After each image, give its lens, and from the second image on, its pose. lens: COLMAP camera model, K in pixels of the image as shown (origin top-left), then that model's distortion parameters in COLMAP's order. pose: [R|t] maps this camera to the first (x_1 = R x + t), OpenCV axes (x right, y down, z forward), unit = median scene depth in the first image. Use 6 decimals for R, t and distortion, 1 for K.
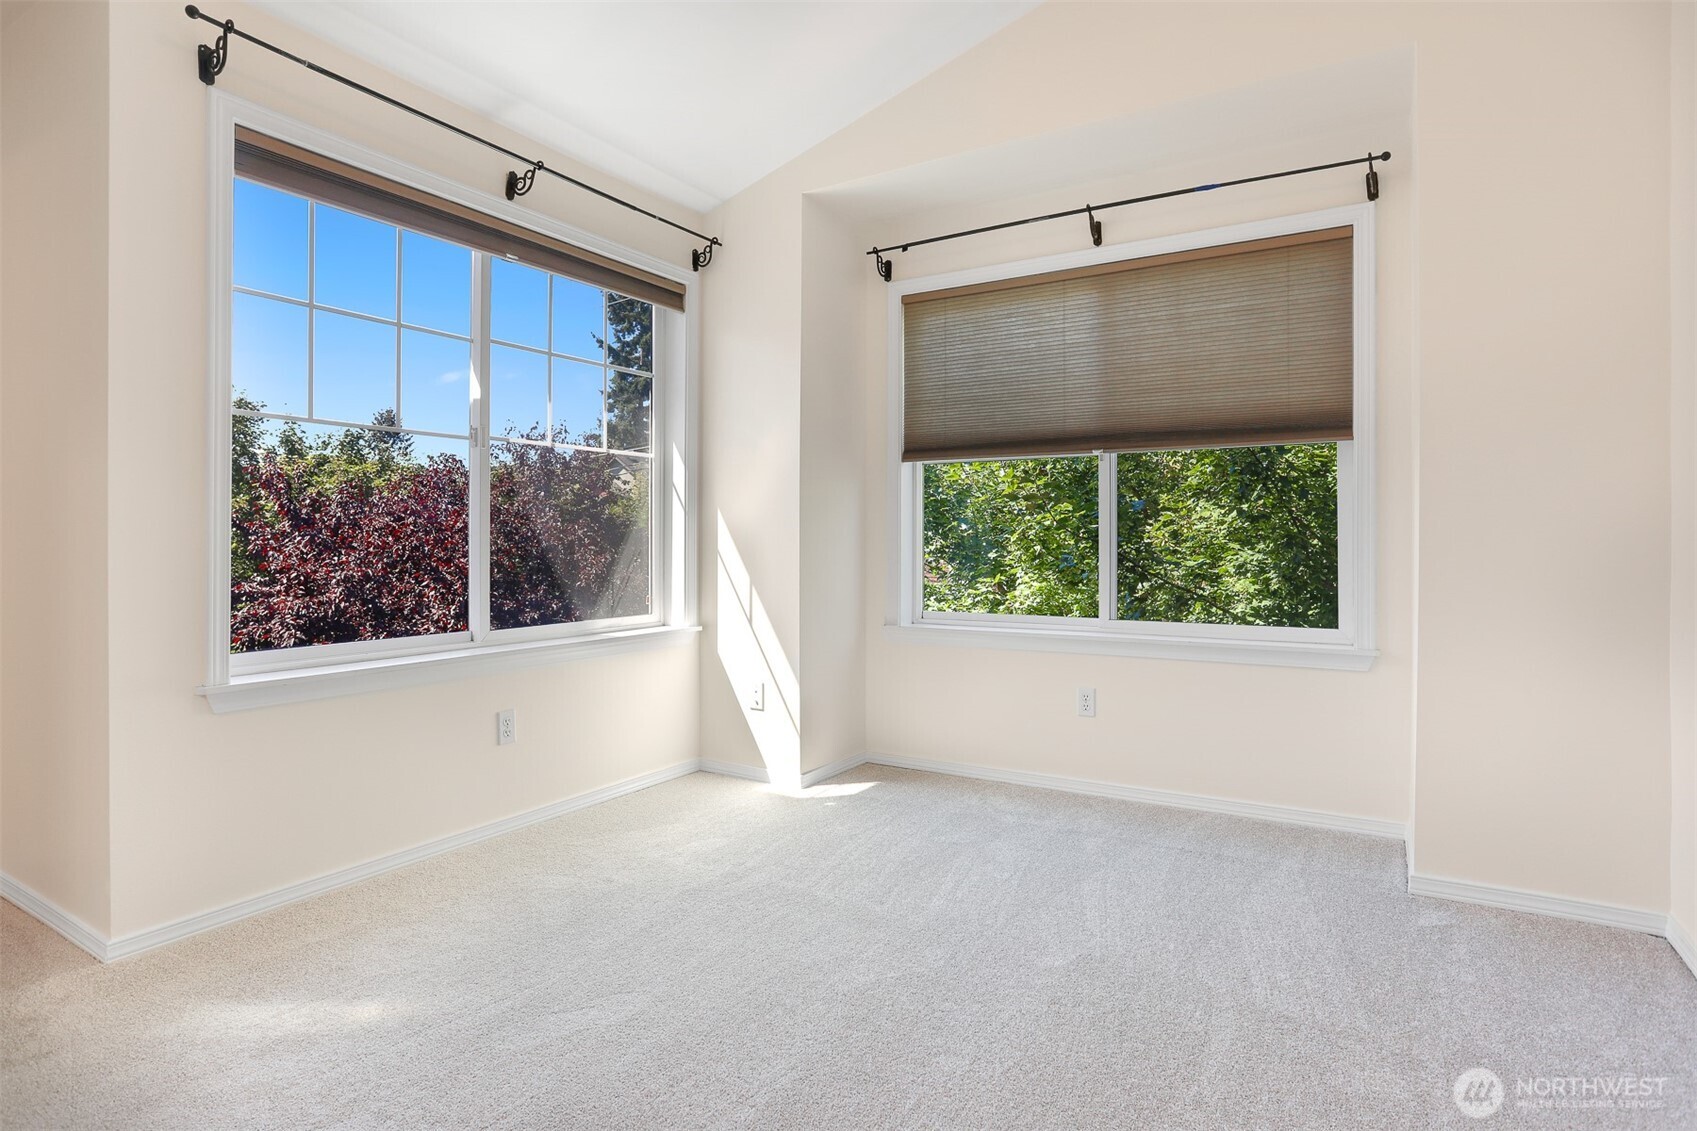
lens RADIAL K [[917.3, 0, 848.1], [0, 917.3, 554.0], [0, 0, 1]] dist [-0.002256, 0.002904]
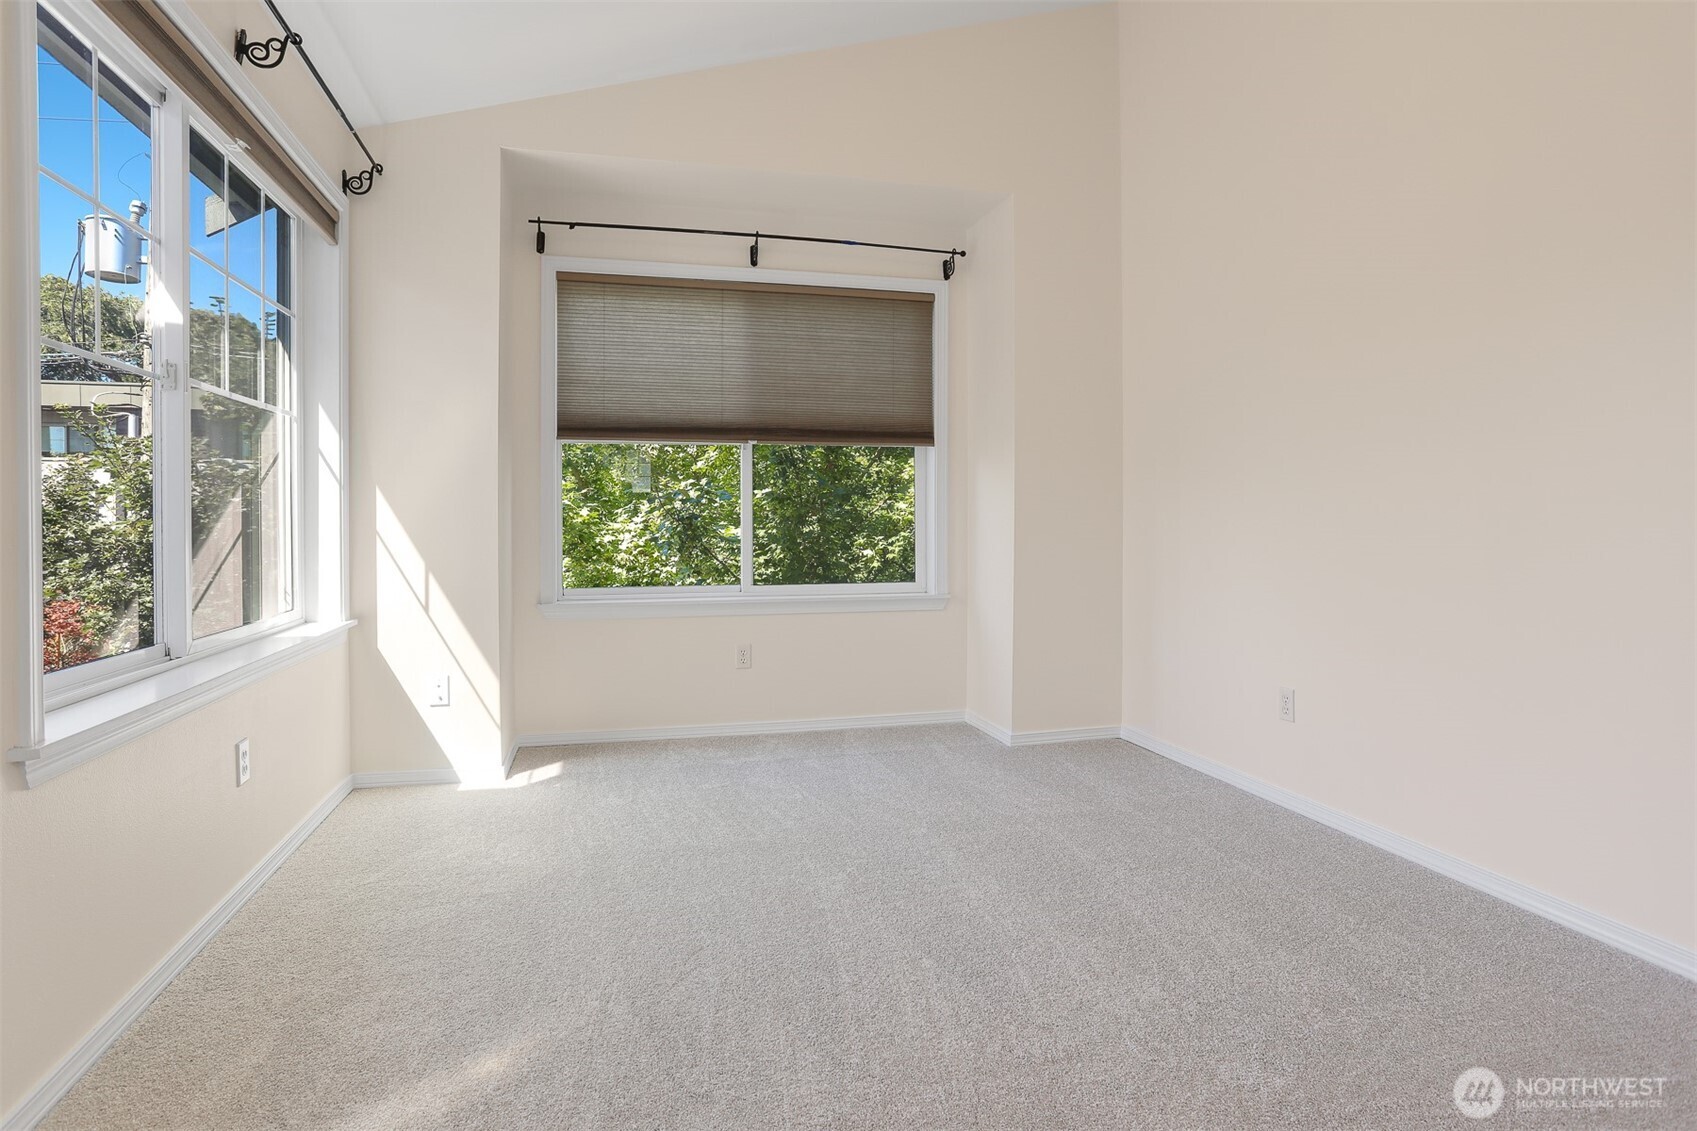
lens RADIAL K [[917.3, 0, 846.2], [0, 917.3, 554.8], [0, 0, 1]] dist [-0.002256, 0.002904]
pose [[0.696102, -0.029125, 0.717352, -0.482779], [0.014729, 0.999546, 0.026290, 0.003519], [-0.717792, -0.007734, 0.696215, 0.091200]]
